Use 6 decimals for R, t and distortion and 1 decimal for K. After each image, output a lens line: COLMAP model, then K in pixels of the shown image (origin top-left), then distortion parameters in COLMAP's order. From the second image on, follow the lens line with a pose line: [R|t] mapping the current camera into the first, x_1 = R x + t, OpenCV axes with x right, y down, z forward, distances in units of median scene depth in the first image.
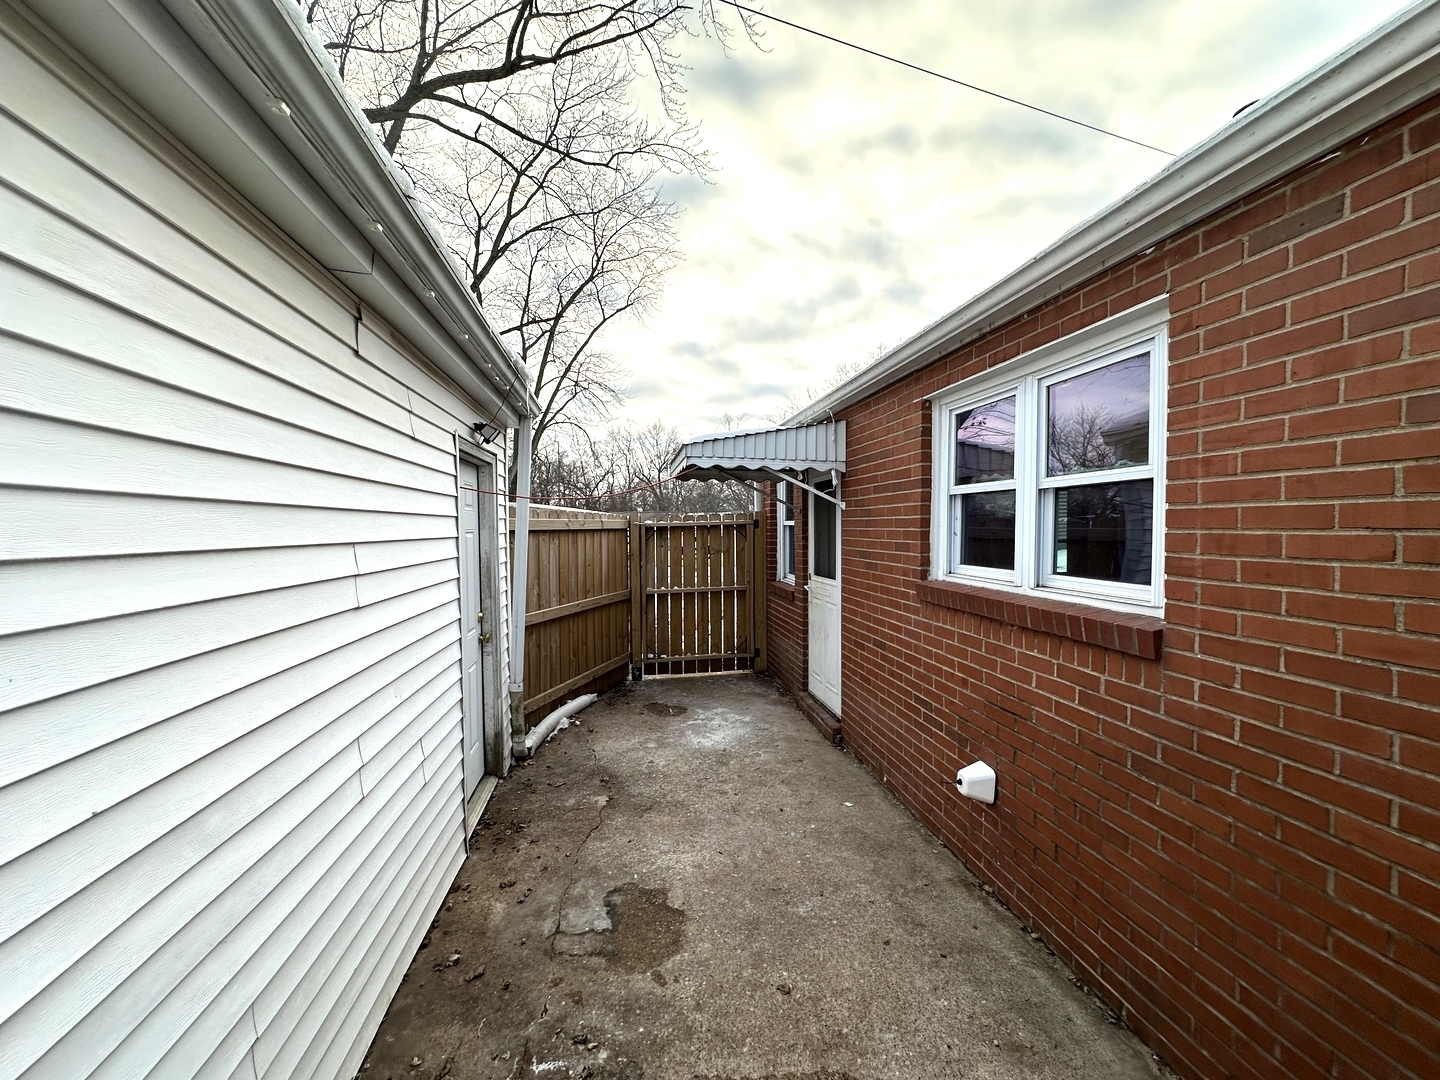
lens RADIAL K [[571.3, 0, 719.8], [0, 571.3, 538.5], [0, 0, 1]] dist [-0.001466, 0.000002]
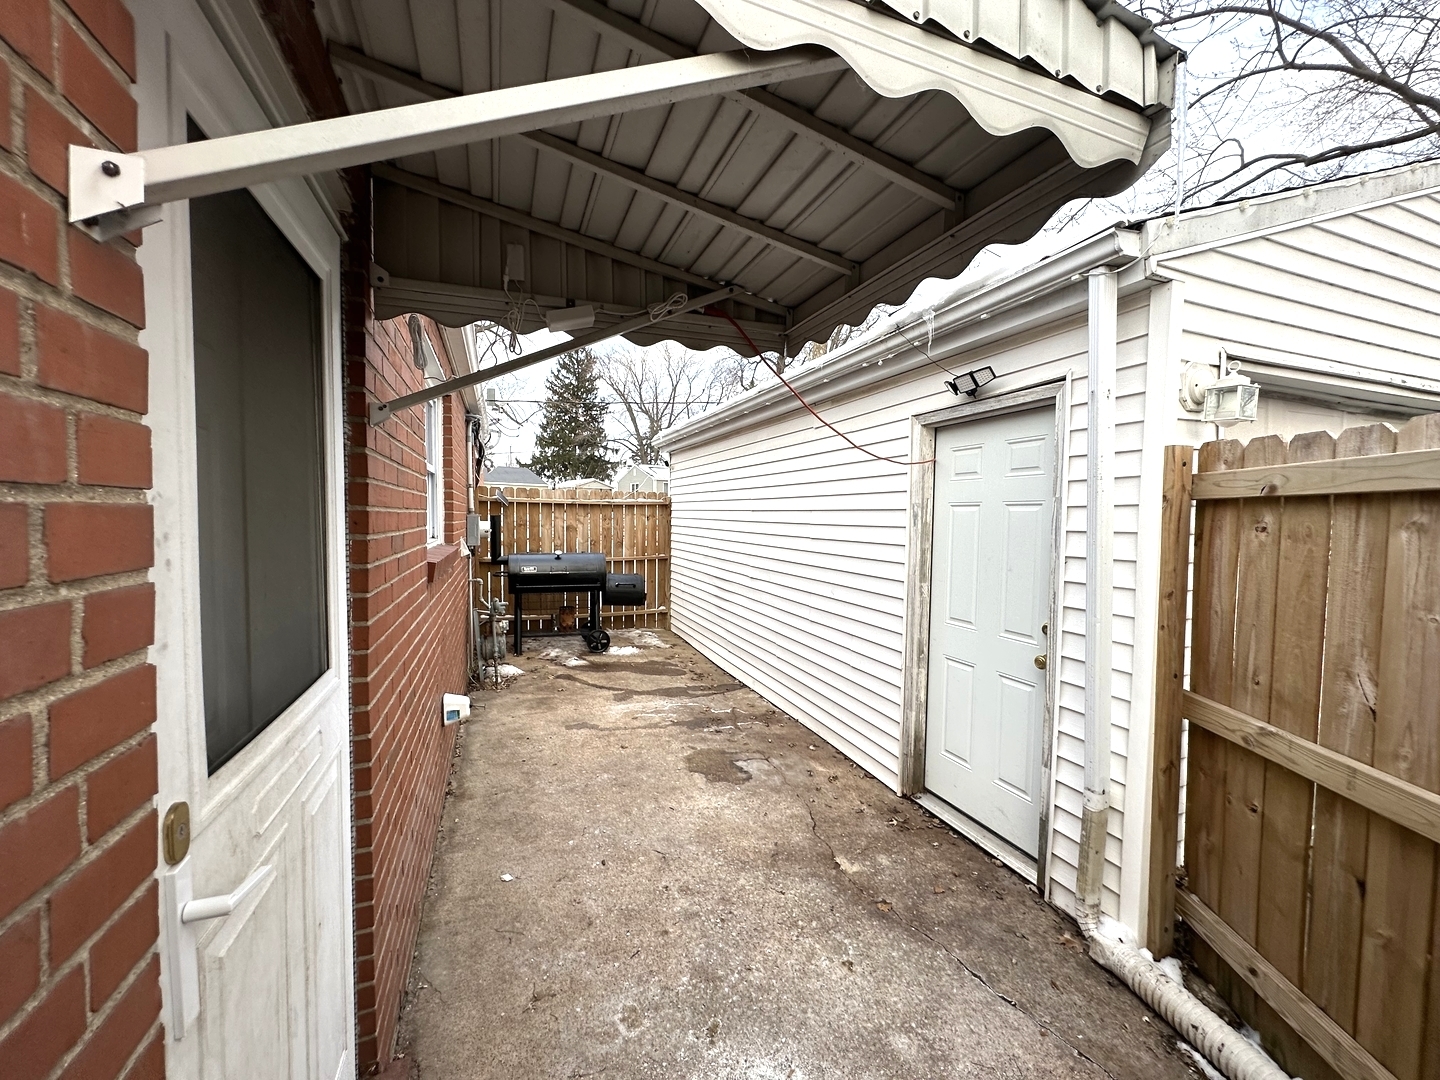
lens RADIAL K [[571.3, 0, 719.8], [0, 571.3, 538.5], [0, 0, 1]] dist [-0.001466, 0.000002]
pose [[-0.980800, 0.001728, -0.195008, 0.126570], [-0.010560, 0.998023, 0.061955, -0.011323], [0.194729, 0.062825, -0.978843, 2.140931]]
